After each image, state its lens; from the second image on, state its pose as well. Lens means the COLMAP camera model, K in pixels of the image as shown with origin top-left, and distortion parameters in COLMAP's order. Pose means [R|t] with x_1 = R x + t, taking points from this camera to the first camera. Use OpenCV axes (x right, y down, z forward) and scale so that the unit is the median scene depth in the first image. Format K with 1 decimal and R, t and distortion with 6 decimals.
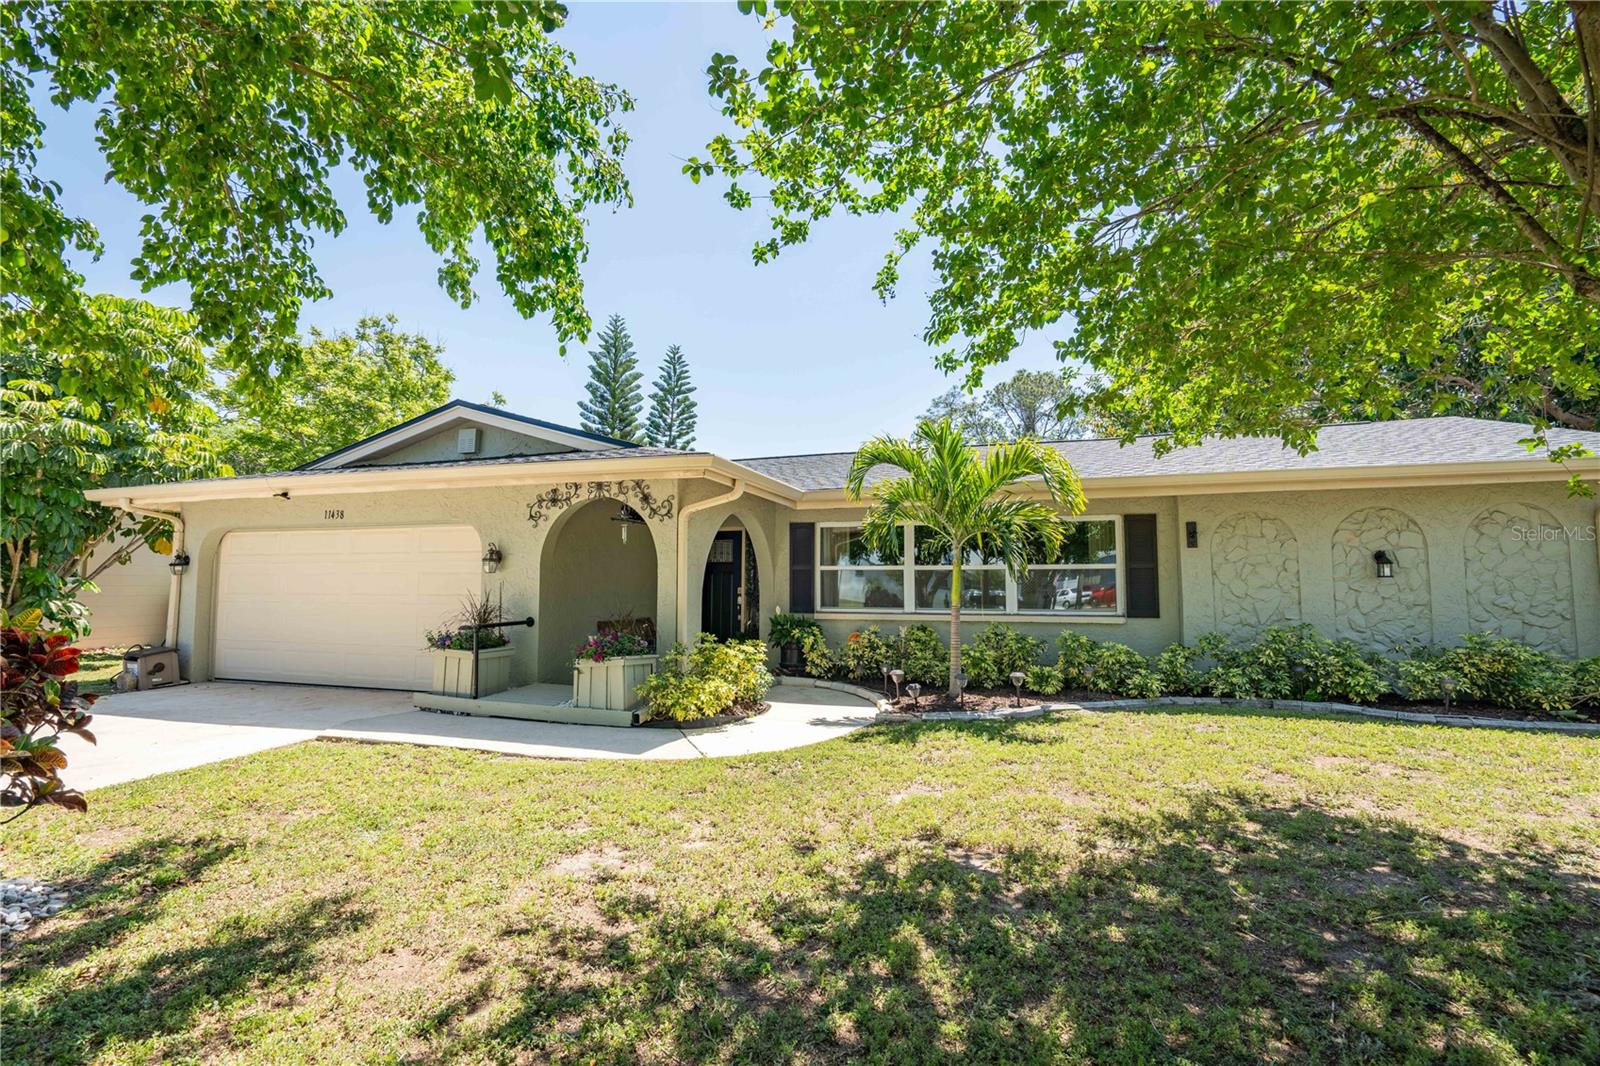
lens RADIAL K [[730.1, 0, 795.0], [0, 730.1, 536.0], [0, 0, 1]] dist [-0.009633, 0.000303]
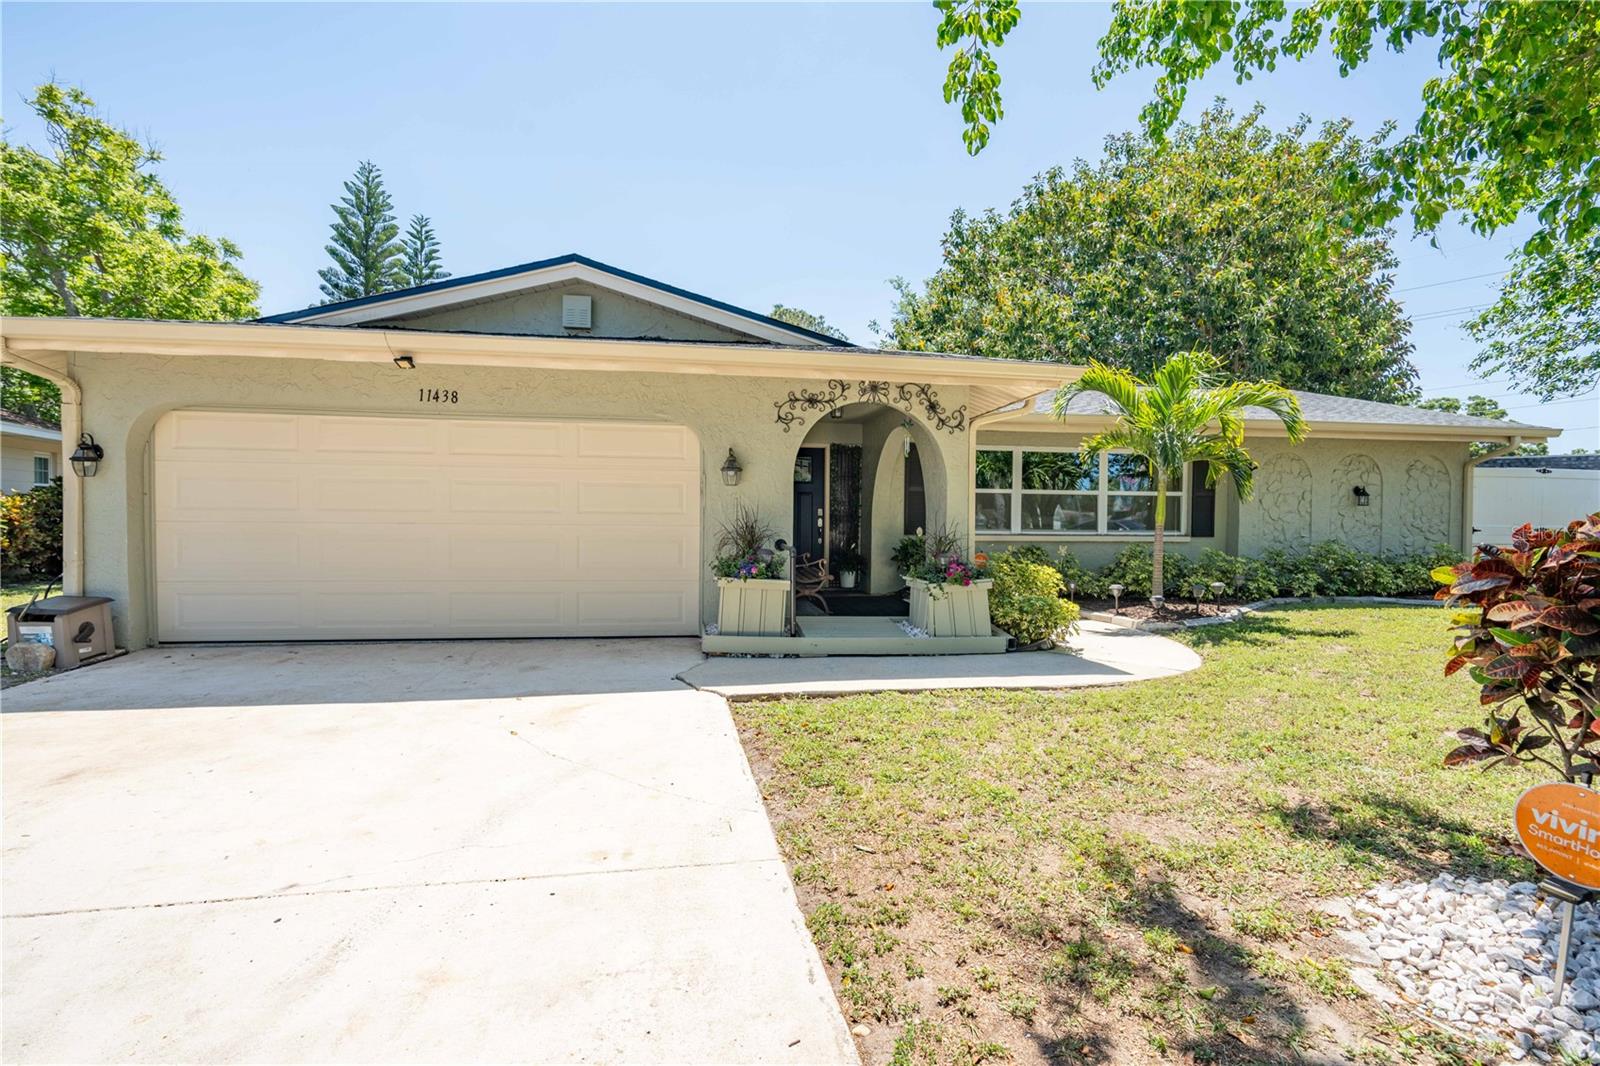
lens RADIAL K [[730.1, 0, 802.3], [0, 730.1, 530.5], [0, 0, 1]] dist [-0.009633, 0.000303]
pose [[0.891251, -0.001763, 0.453506, -0.714741], [-0.039286, 0.995933, 0.081077, 0.032069], [-0.451805, -0.090076, 0.887558, 0.242768]]
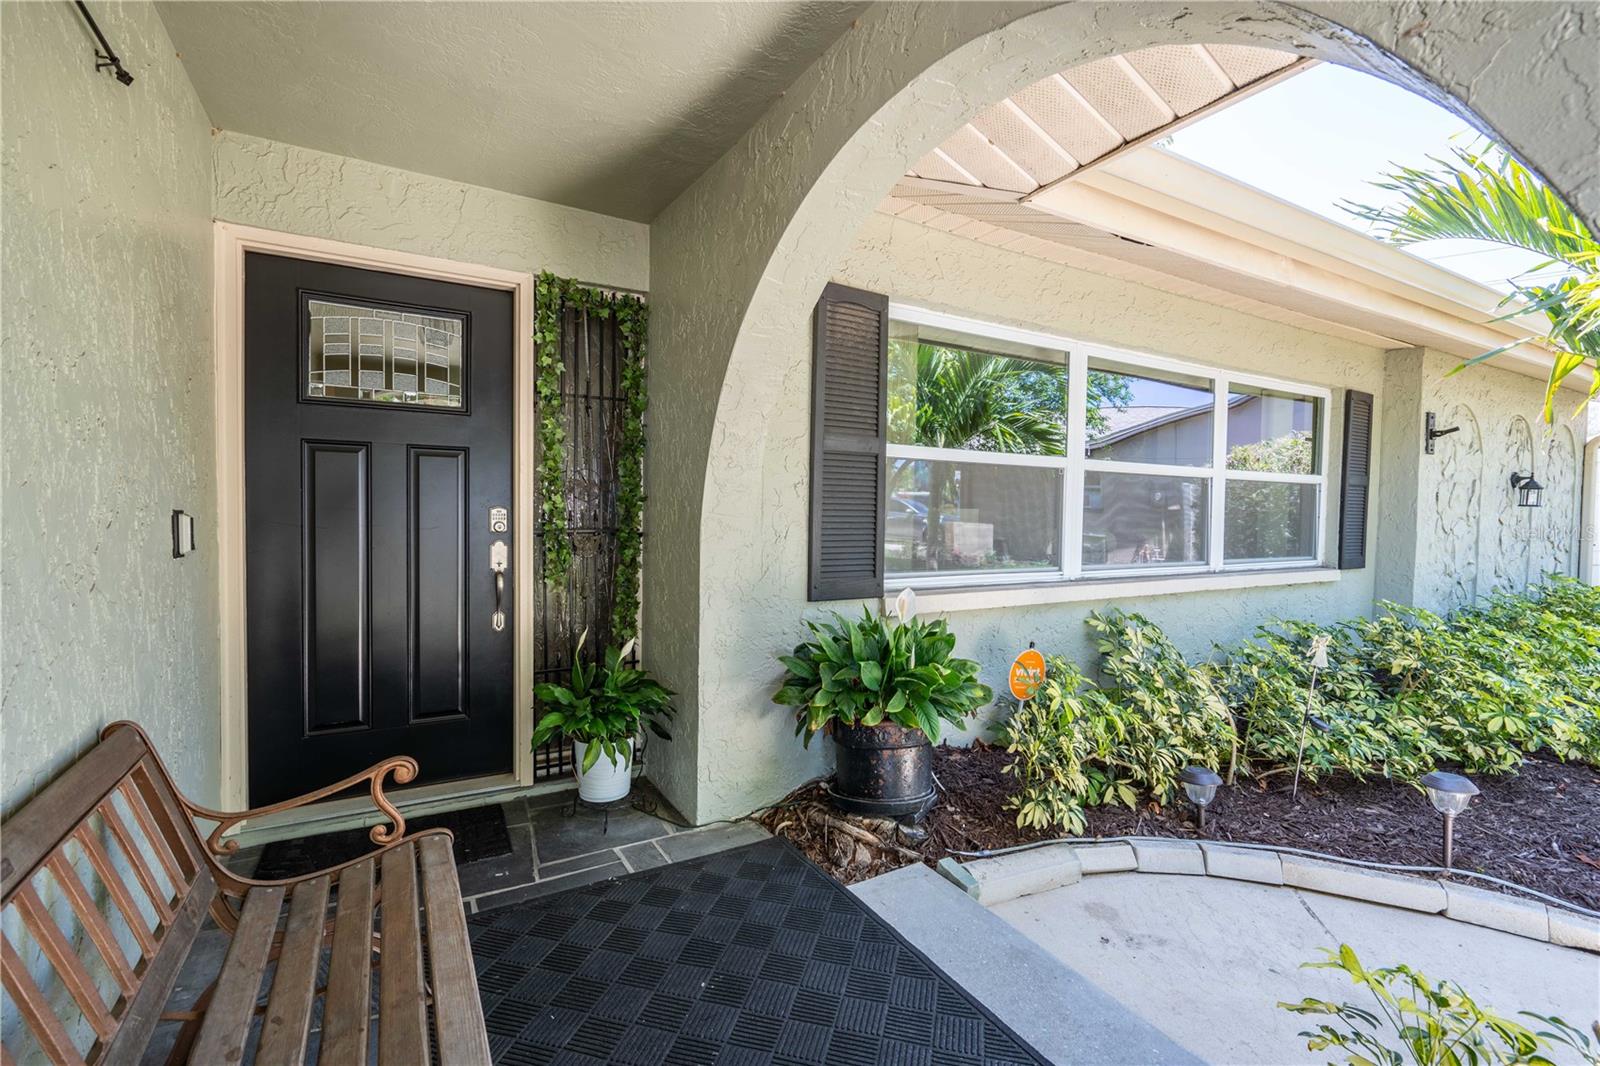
lens RADIAL K [[730.1, 0, 801.2], [0, 730.1, 530.7], [0, 0, 1]] dist [-0.009633, 0.000303]
pose [[0.662076, -0.016313, 0.749259, -0.277421], [-0.069775, 0.994079, 0.083299, 0.068273], [-0.746182, -0.107430, 0.657017, 1.018469]]
